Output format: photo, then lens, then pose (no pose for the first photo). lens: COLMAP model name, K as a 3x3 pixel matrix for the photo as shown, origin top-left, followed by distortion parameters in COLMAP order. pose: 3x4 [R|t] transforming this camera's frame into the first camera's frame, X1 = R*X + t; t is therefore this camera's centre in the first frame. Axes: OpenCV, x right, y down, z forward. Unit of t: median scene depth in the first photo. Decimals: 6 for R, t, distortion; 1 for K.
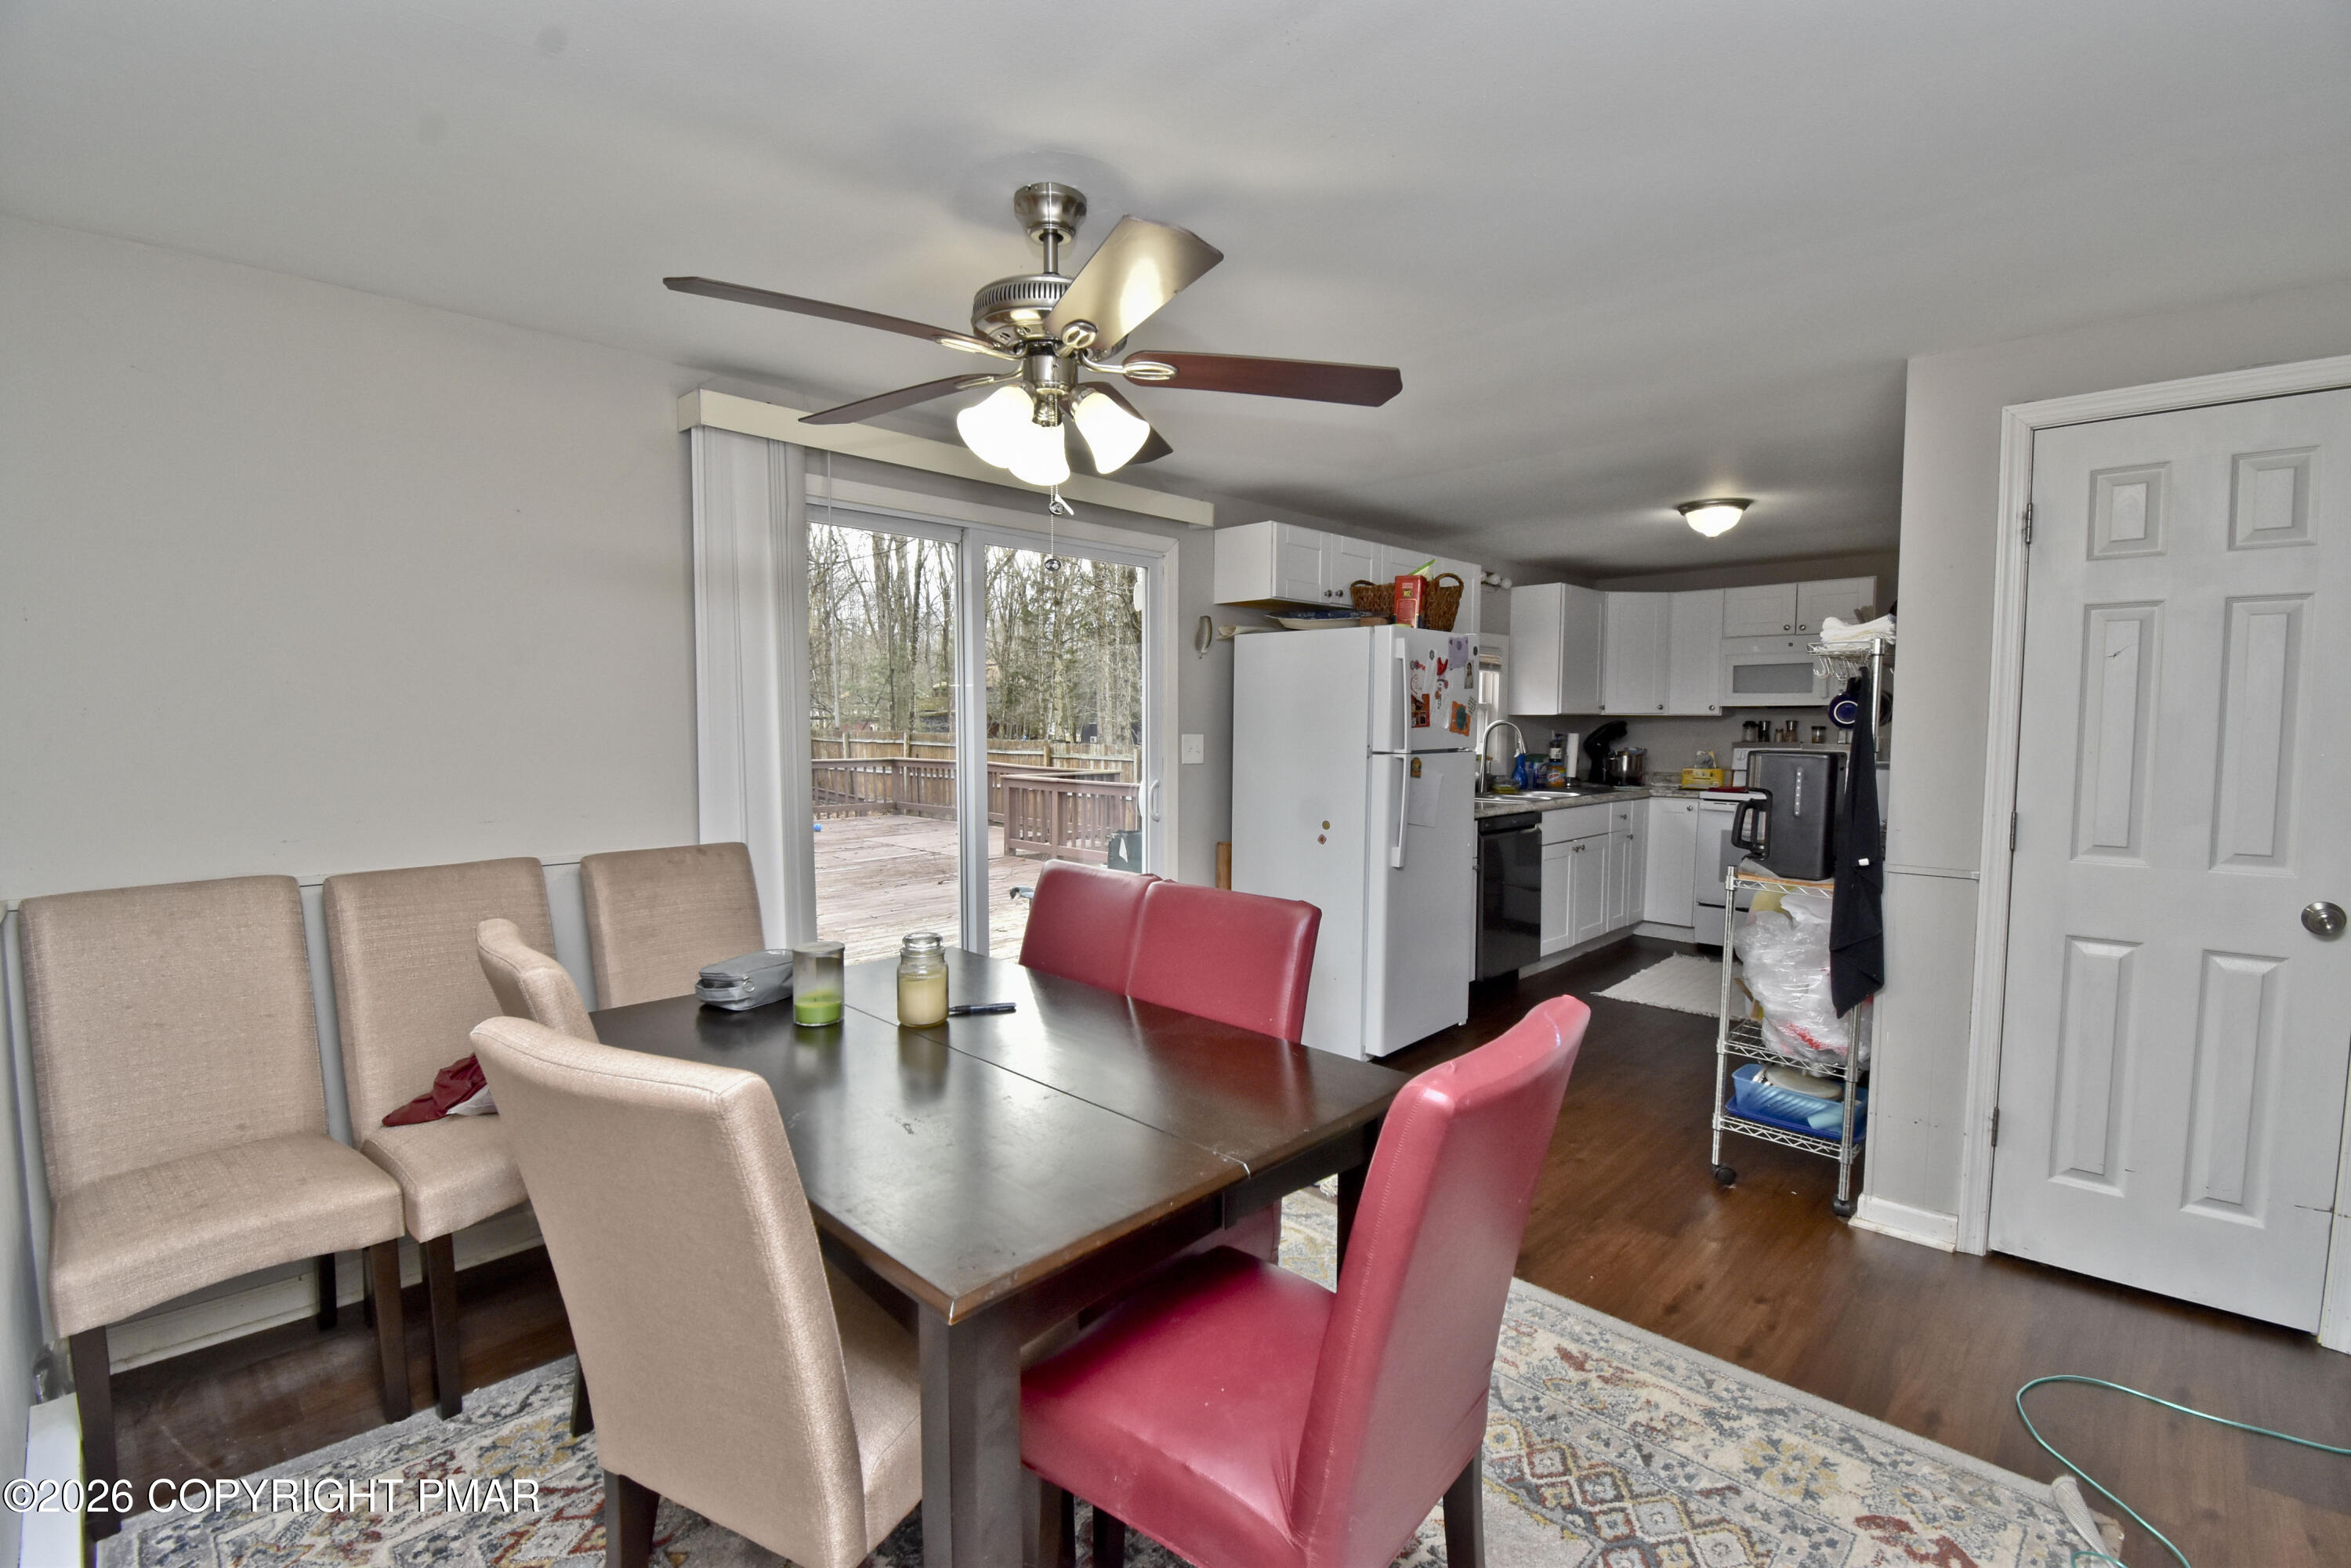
lens RADIAL K [[1059.2, 0, 1165.9], [0, 1059.2, 793.5], [0, 0, 1]] dist [0.003611, 0.000216]
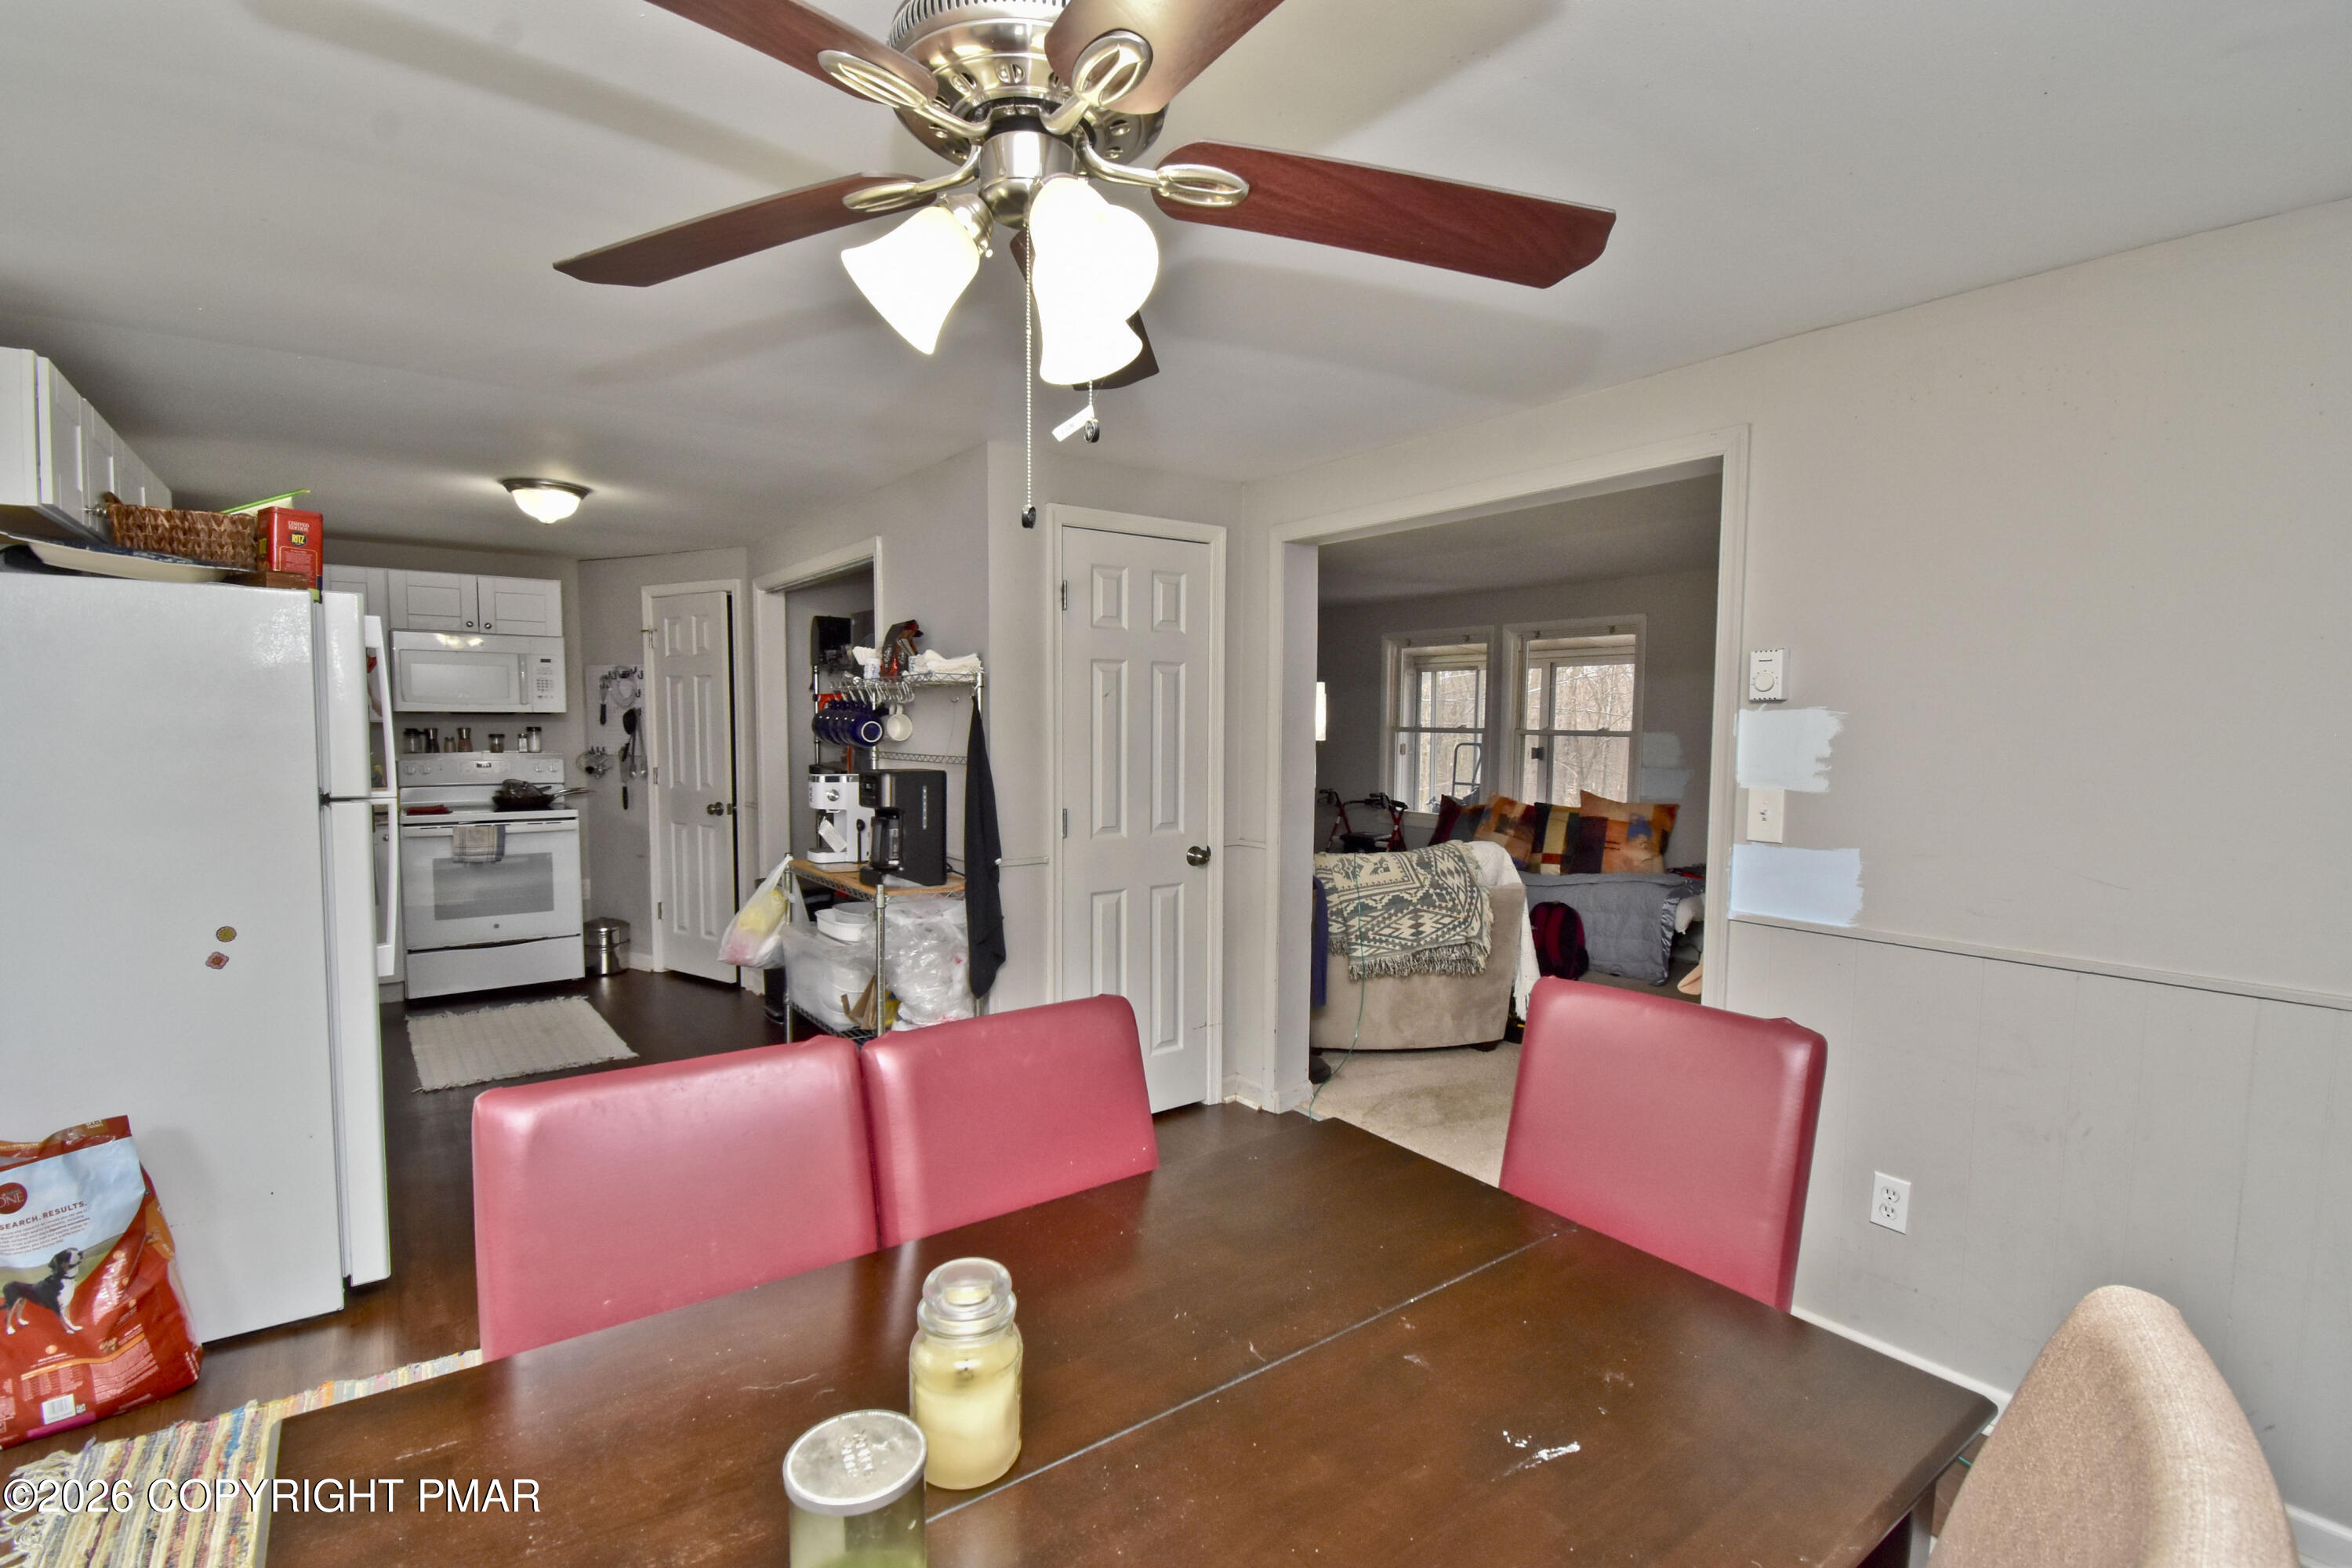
lens RADIAL K [[1059.6, 0, 1166.4], [0, 1059.6, 793.5], [0, 0, 1]] dist [0.003611, 0.000216]
pose [[0.163649, -0.070660, 0.983985, -0.265775], [0.064575, 0.996060, 0.060787, -0.040158], [-0.984403, 0.053593, 0.167567, 0.365311]]
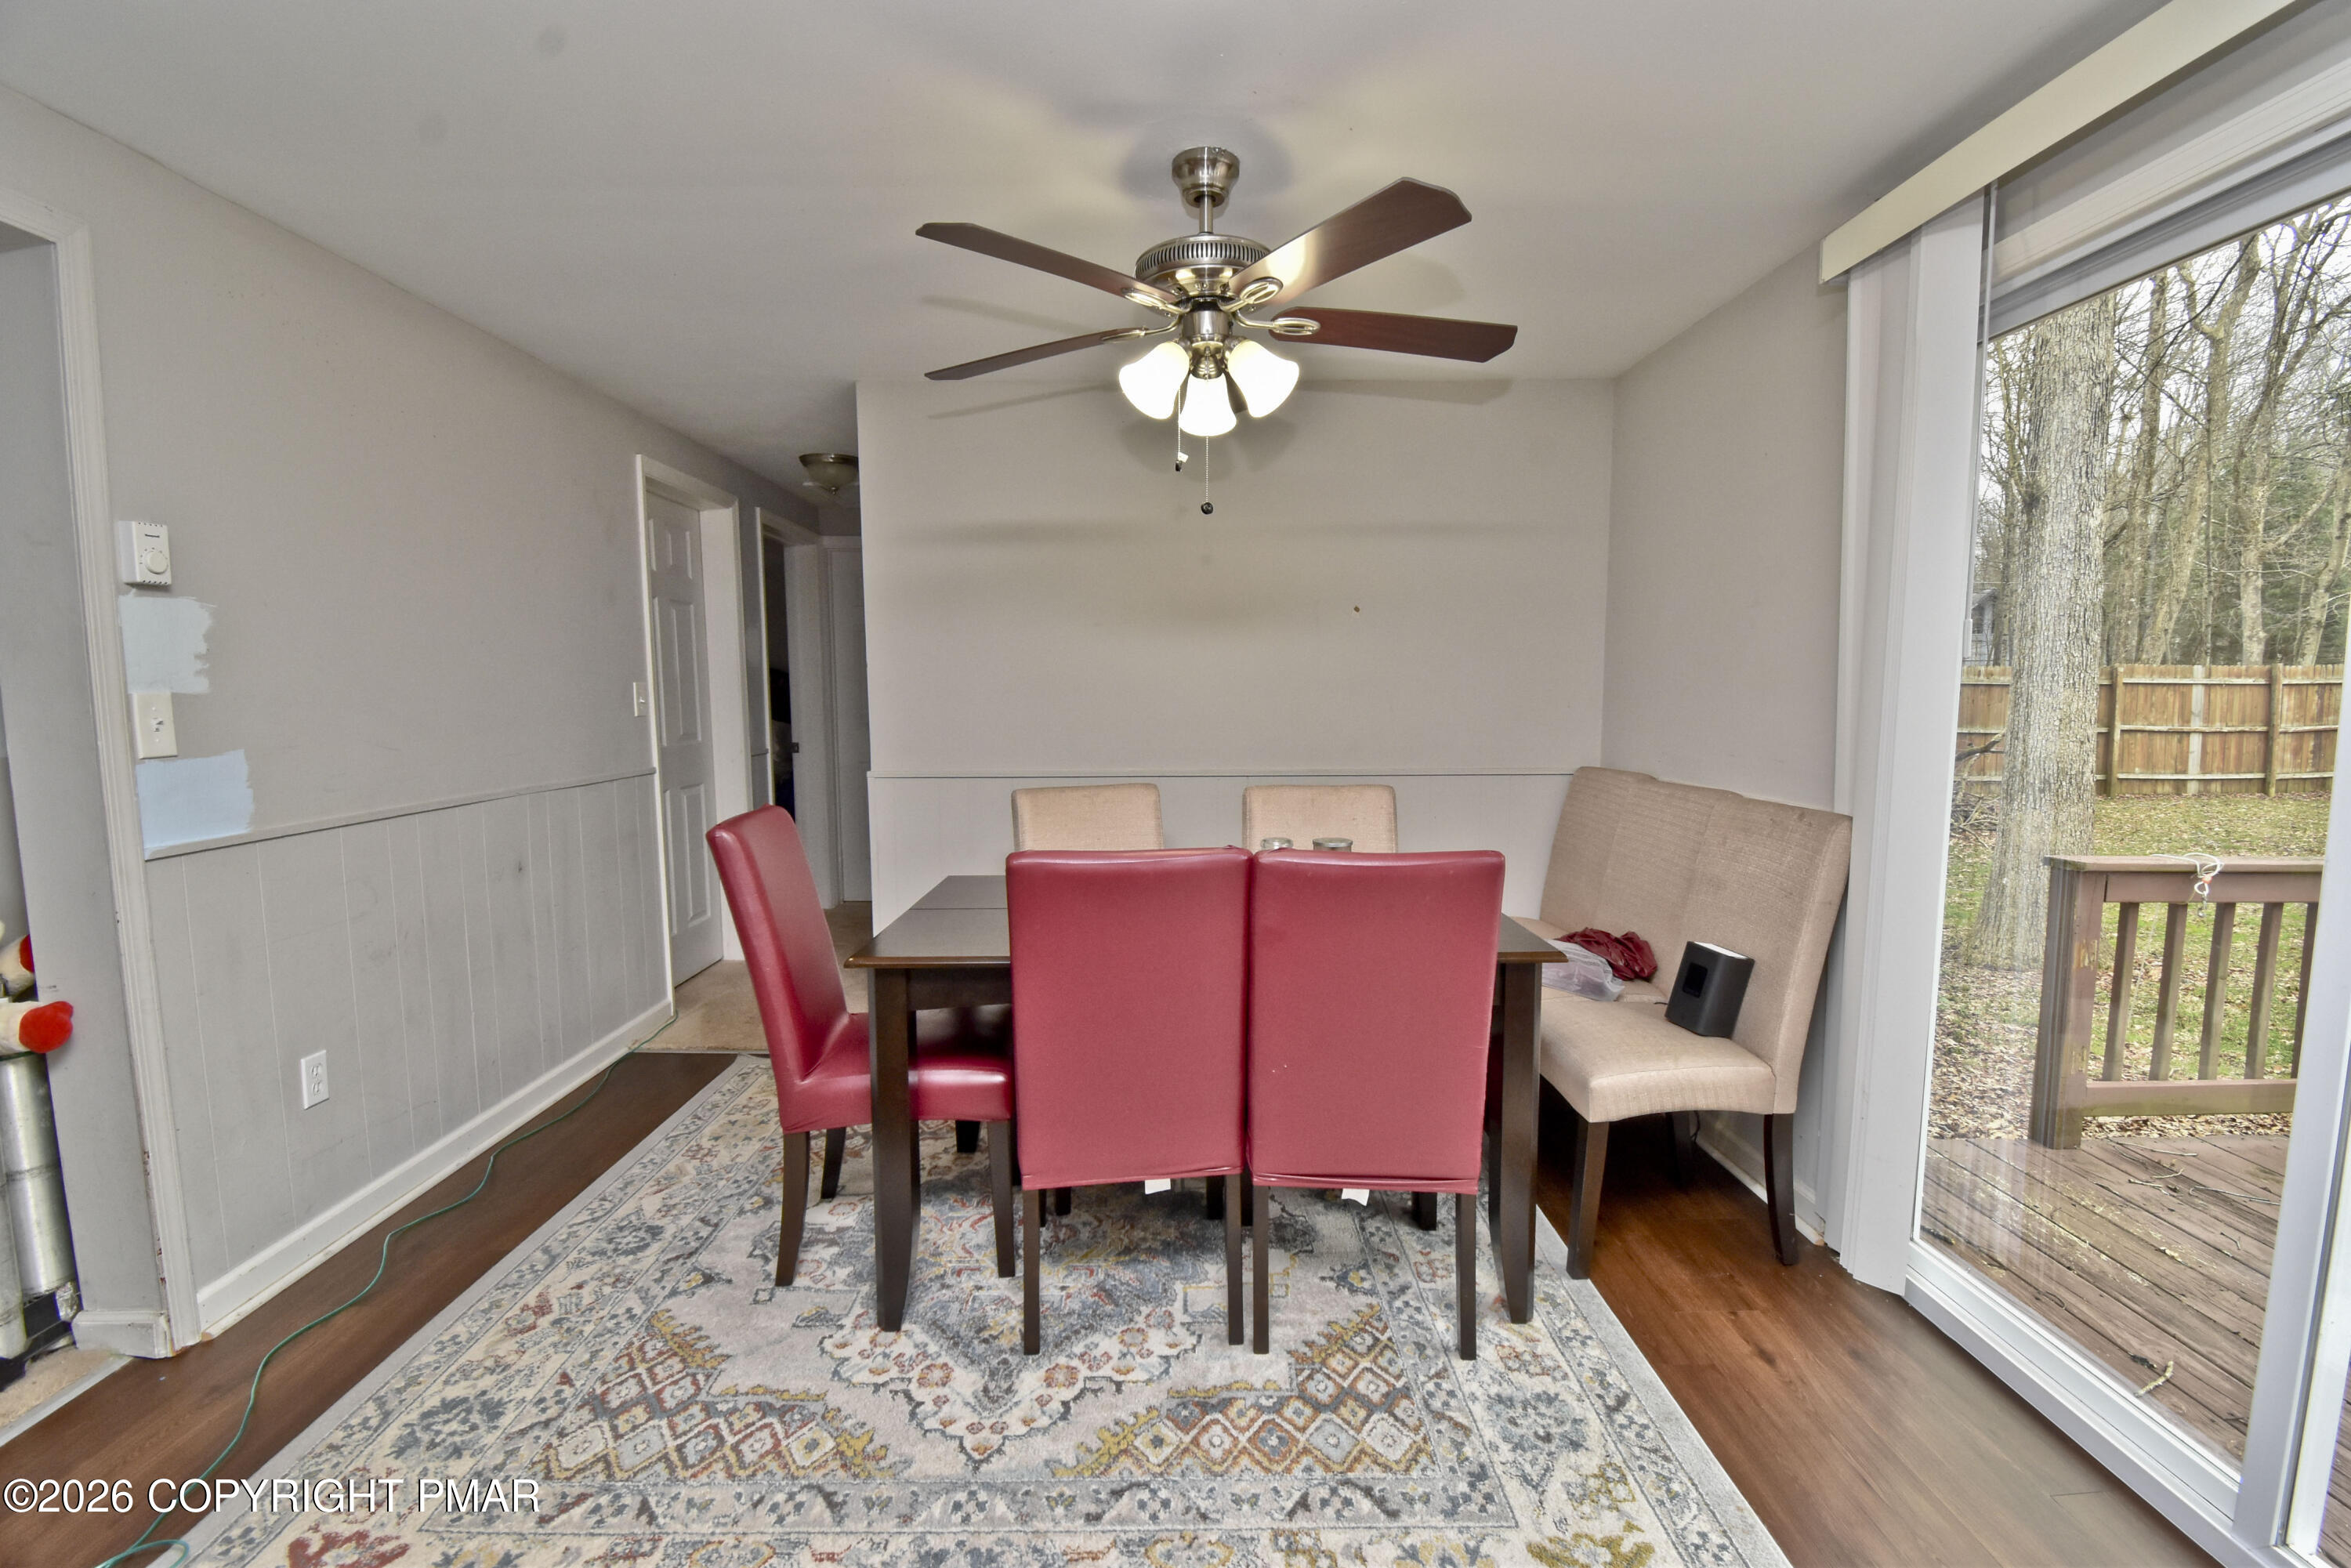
lens RADIAL K [[1045.1, 0, 1189.6], [0, 1045.1, 788.8], [0, 0, 1]] dist [0.000886, -0.011448]
pose [[-0.696979, 0.065396, -0.714104, 0.290863], [-0.052386, 0.988529, 0.141656, -0.034512], [0.715176, 0.136140, -0.685558, 0.745472]]
